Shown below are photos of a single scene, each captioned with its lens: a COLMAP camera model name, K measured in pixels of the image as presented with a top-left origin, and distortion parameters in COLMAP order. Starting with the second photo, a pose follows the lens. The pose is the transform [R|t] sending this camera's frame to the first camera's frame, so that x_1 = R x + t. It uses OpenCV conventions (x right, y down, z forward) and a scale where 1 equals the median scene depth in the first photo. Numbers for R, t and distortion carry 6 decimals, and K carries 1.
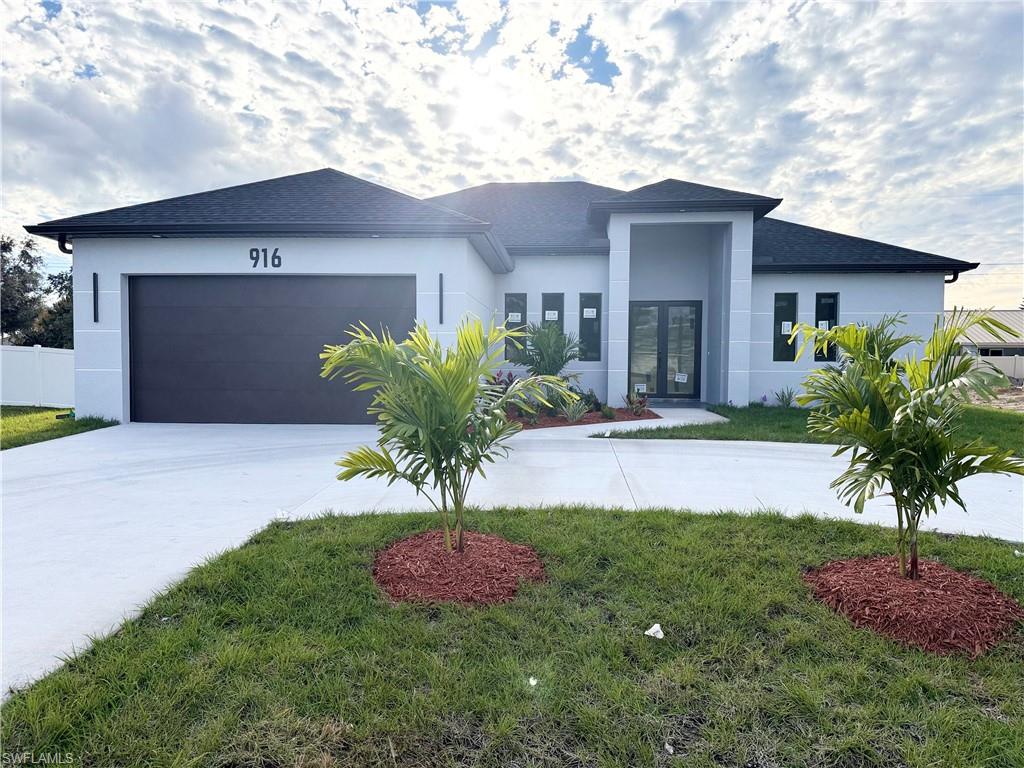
lens RADIAL K [[715.6, 0, 512.0], [0, 715.6, 384.0], [0, 0, 1]] dist [0.136123, -0.237677]
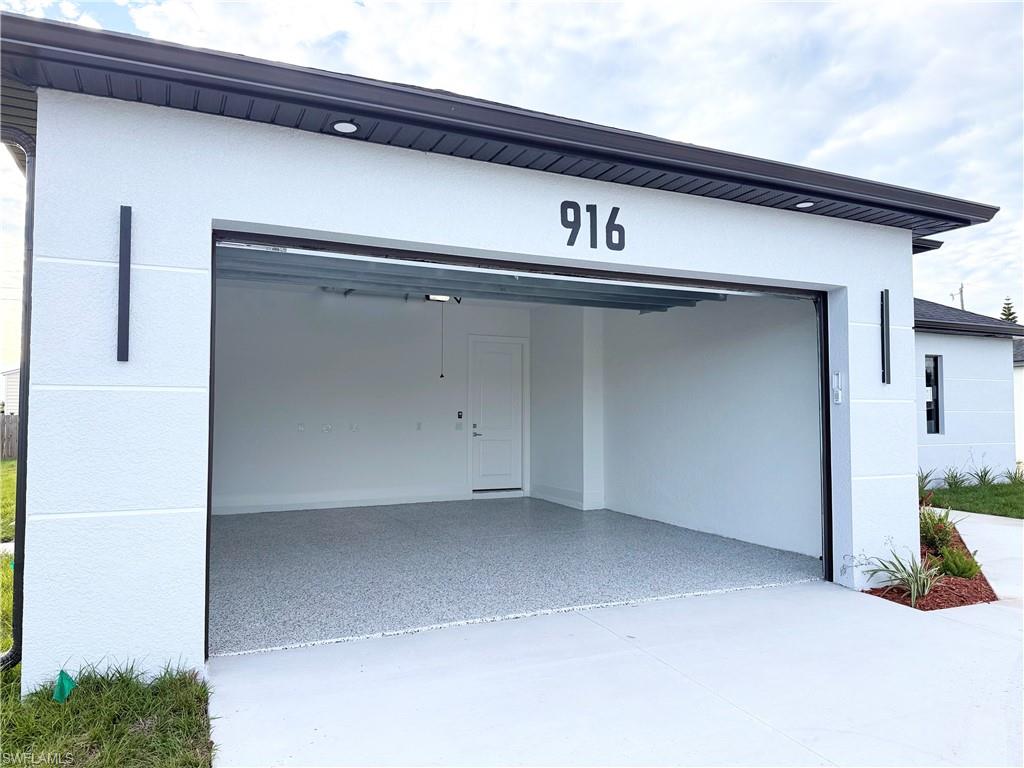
lens RADIAL K [[715.6, 0, 512.0], [0, 715.6, 384.0], [0, 0, 1]] dist [0.136123, -0.237677]
pose [[0.867742, 0.017179, 0.496719, -0.405824], [0.021843, 0.997119, -0.072644, -0.034617], [-0.496535, 0.073886, 0.864866, 0.453638]]
